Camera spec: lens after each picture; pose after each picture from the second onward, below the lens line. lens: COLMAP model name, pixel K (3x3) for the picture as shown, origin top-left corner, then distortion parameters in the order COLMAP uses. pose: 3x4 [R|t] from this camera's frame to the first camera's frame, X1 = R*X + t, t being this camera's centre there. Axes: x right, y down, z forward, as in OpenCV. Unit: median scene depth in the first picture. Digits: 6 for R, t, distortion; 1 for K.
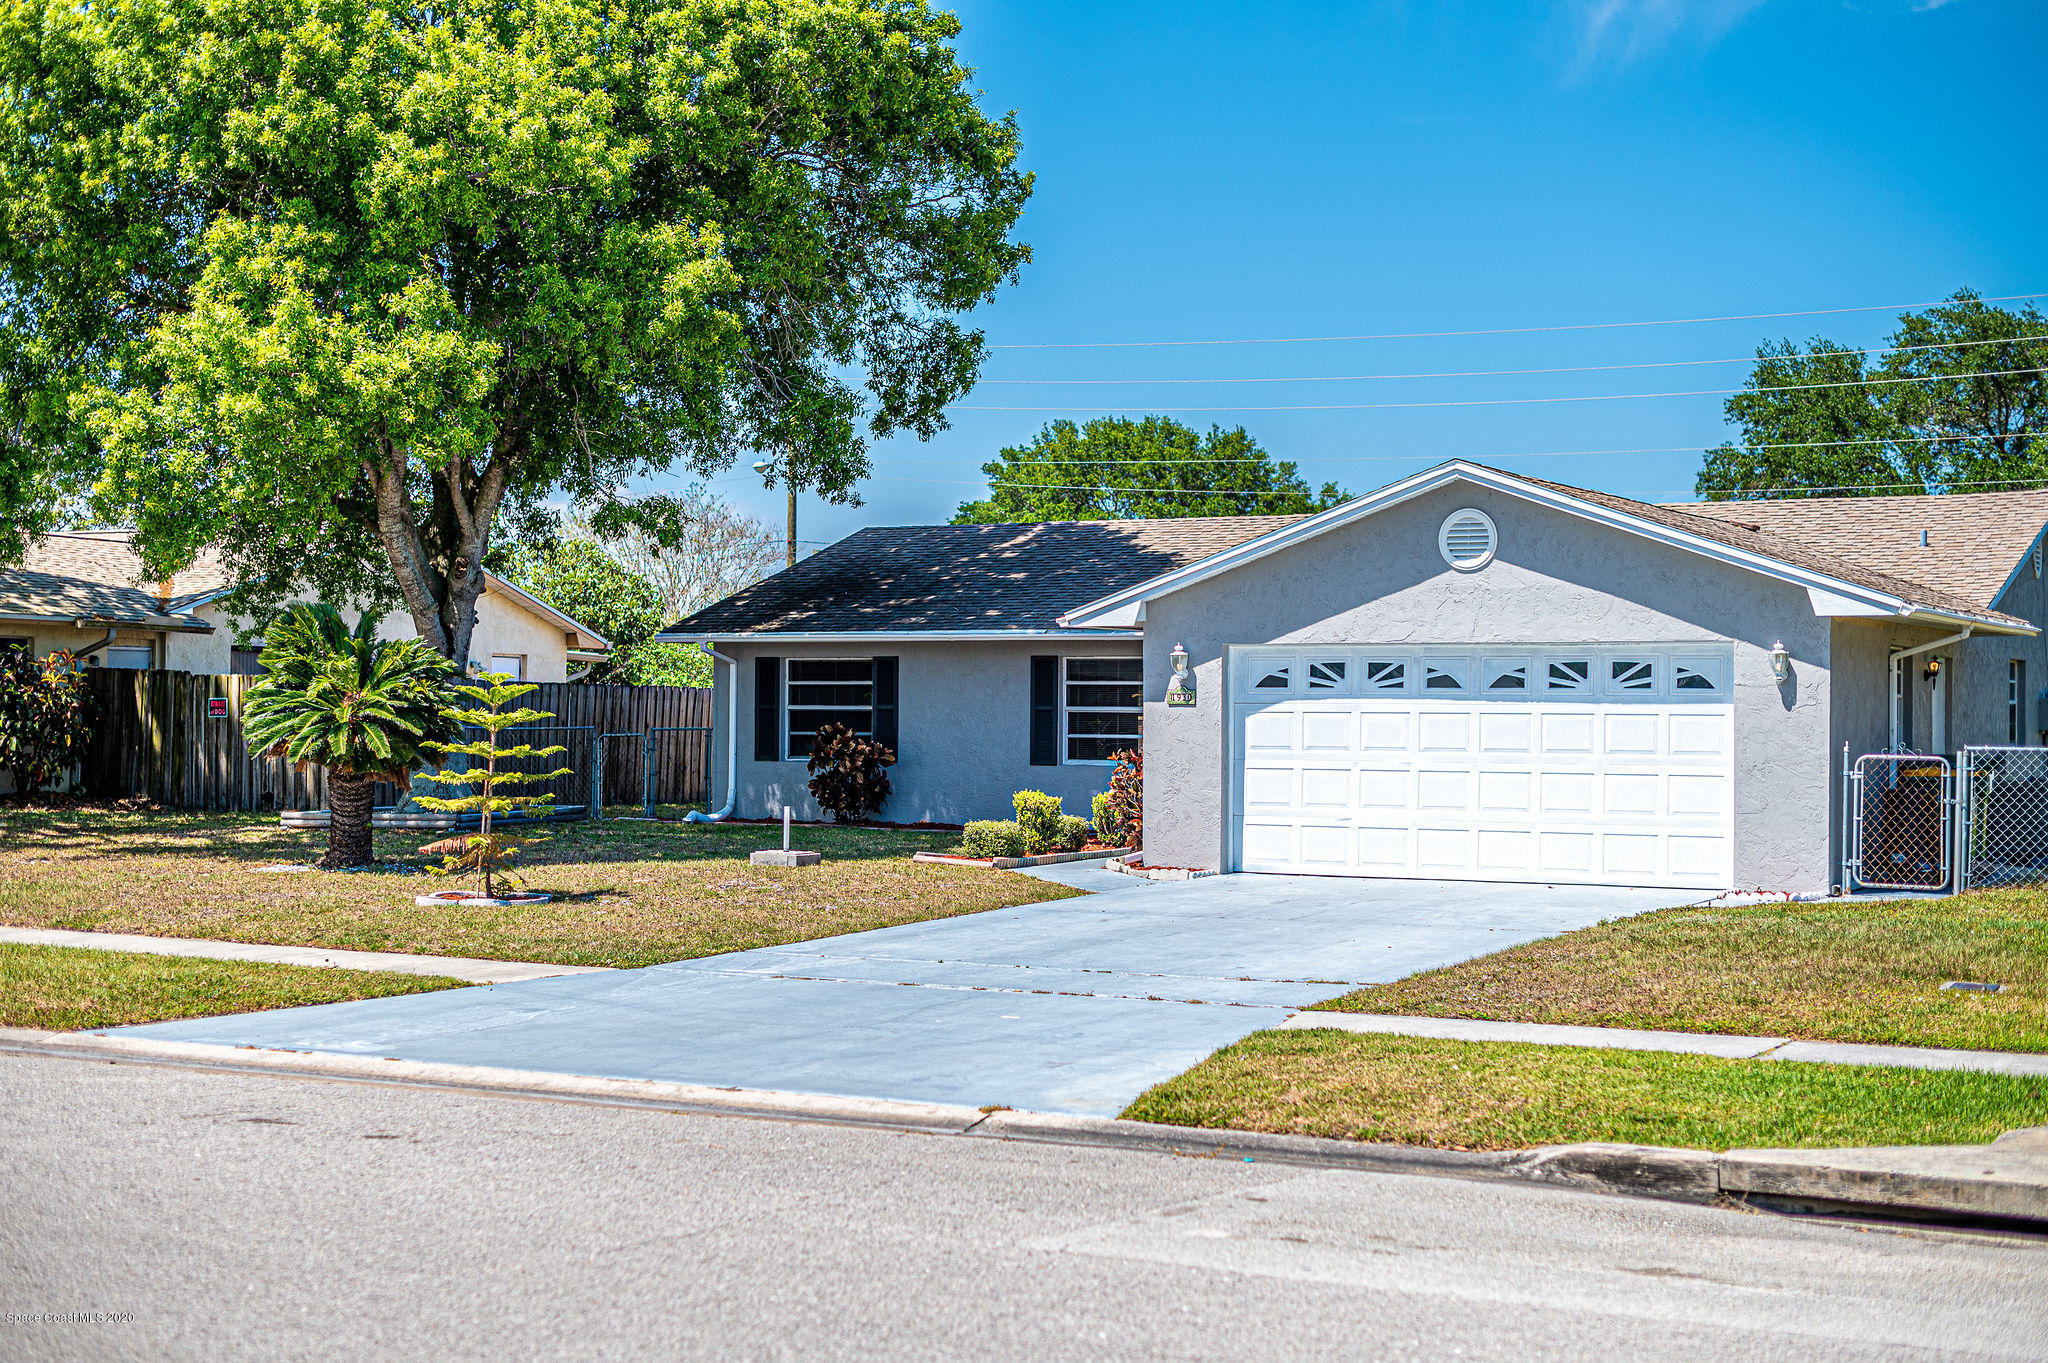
lens RADIAL K [[2917.2, 0, 1024.0], [0, 2917.2, 681.5], [0, 0, 1]] dist [0.005558, 0.014494]
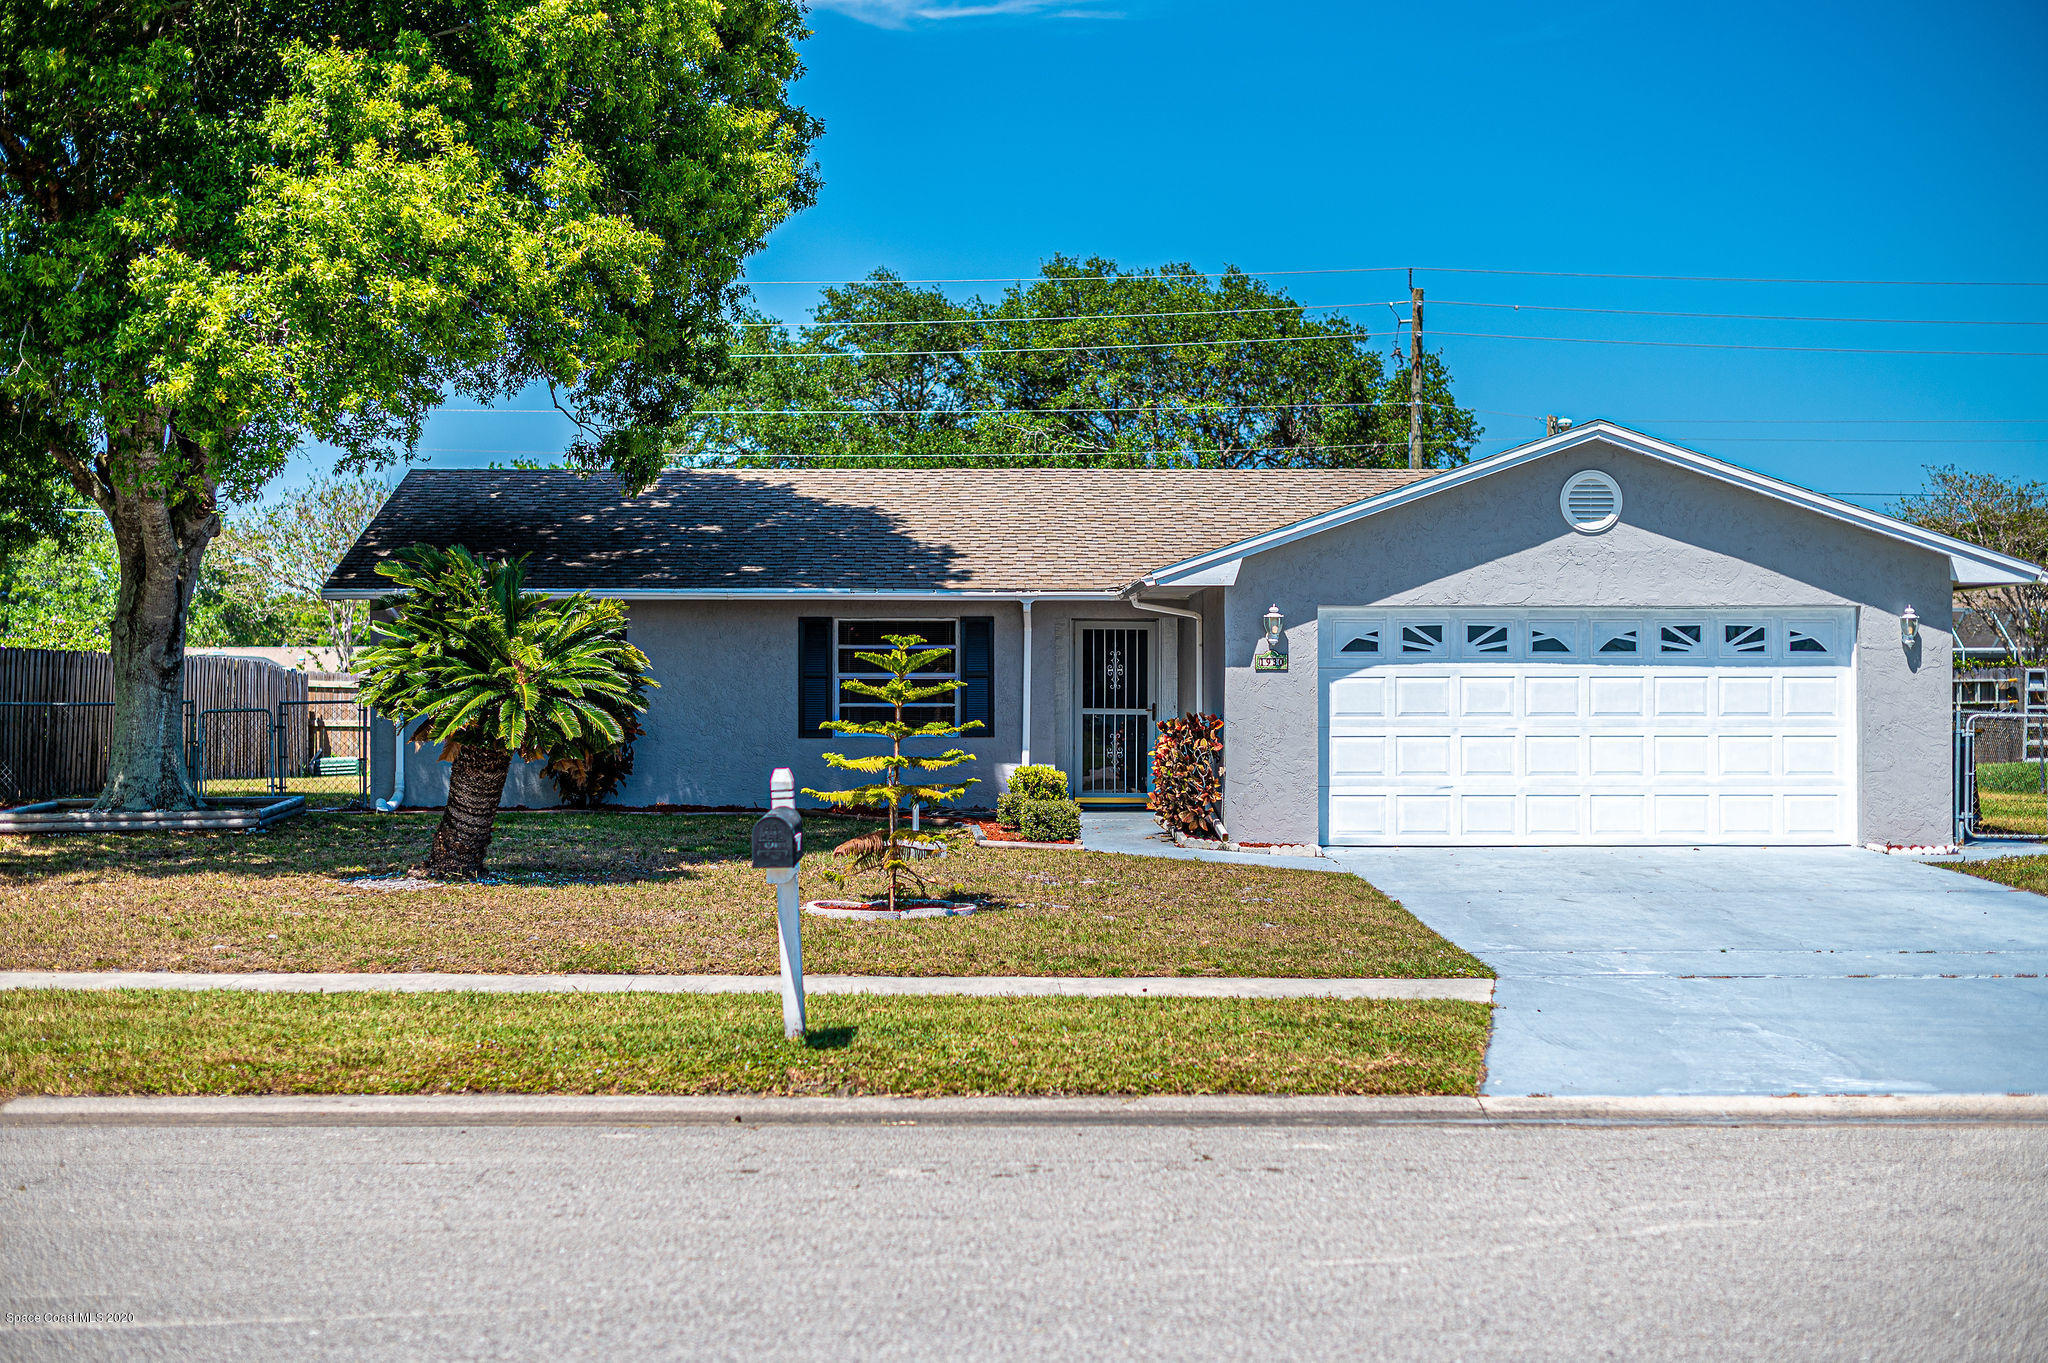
lens RADIAL K [[2917.2, 0, 1024.0], [0, 2917.2, 681.5], [0, 0, 1]] dist [0.005558, 0.014494]
pose [[0.865335, -0.006974, 0.501145, -0.505716], [0.000835, 0.999922, 0.012472, -0.000139], [-0.501193, -0.010374, 0.865273, 0.236864]]
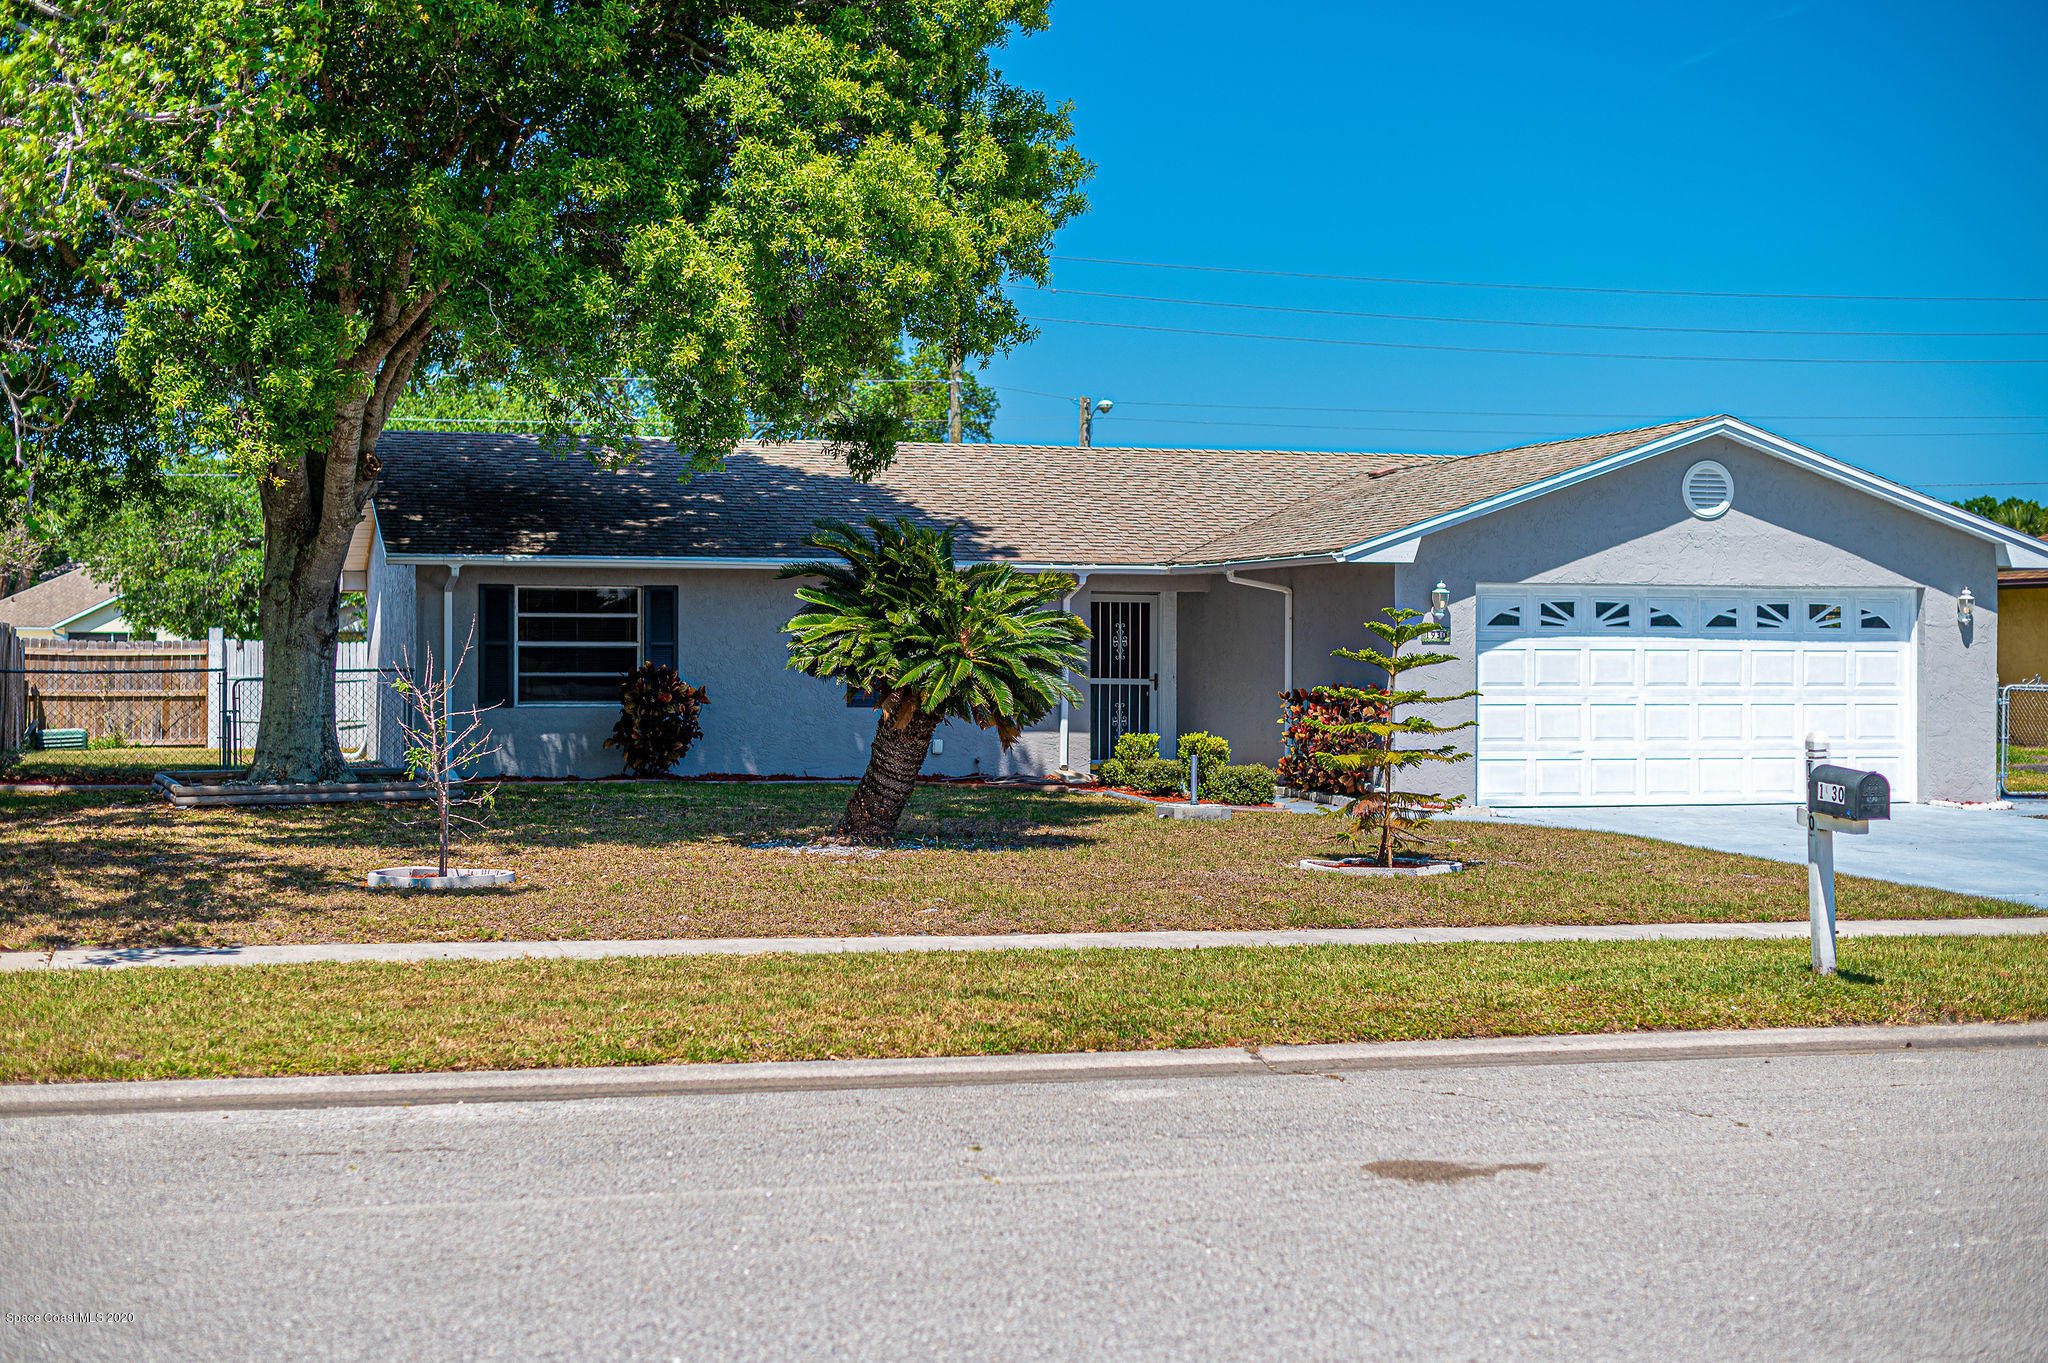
lens RADIAL K [[2933.0, 0, 1024.0], [0, 2933.0, 681.5], [0, 0, 1]] dist [0.002792, 0.013397]
pose [[0.709979, -0.010541, 0.704144, -0.785794], [-0.006442, 0.999749, 0.021462, 0.000712], [-0.704193, -0.019774, 0.709733, 0.401460]]
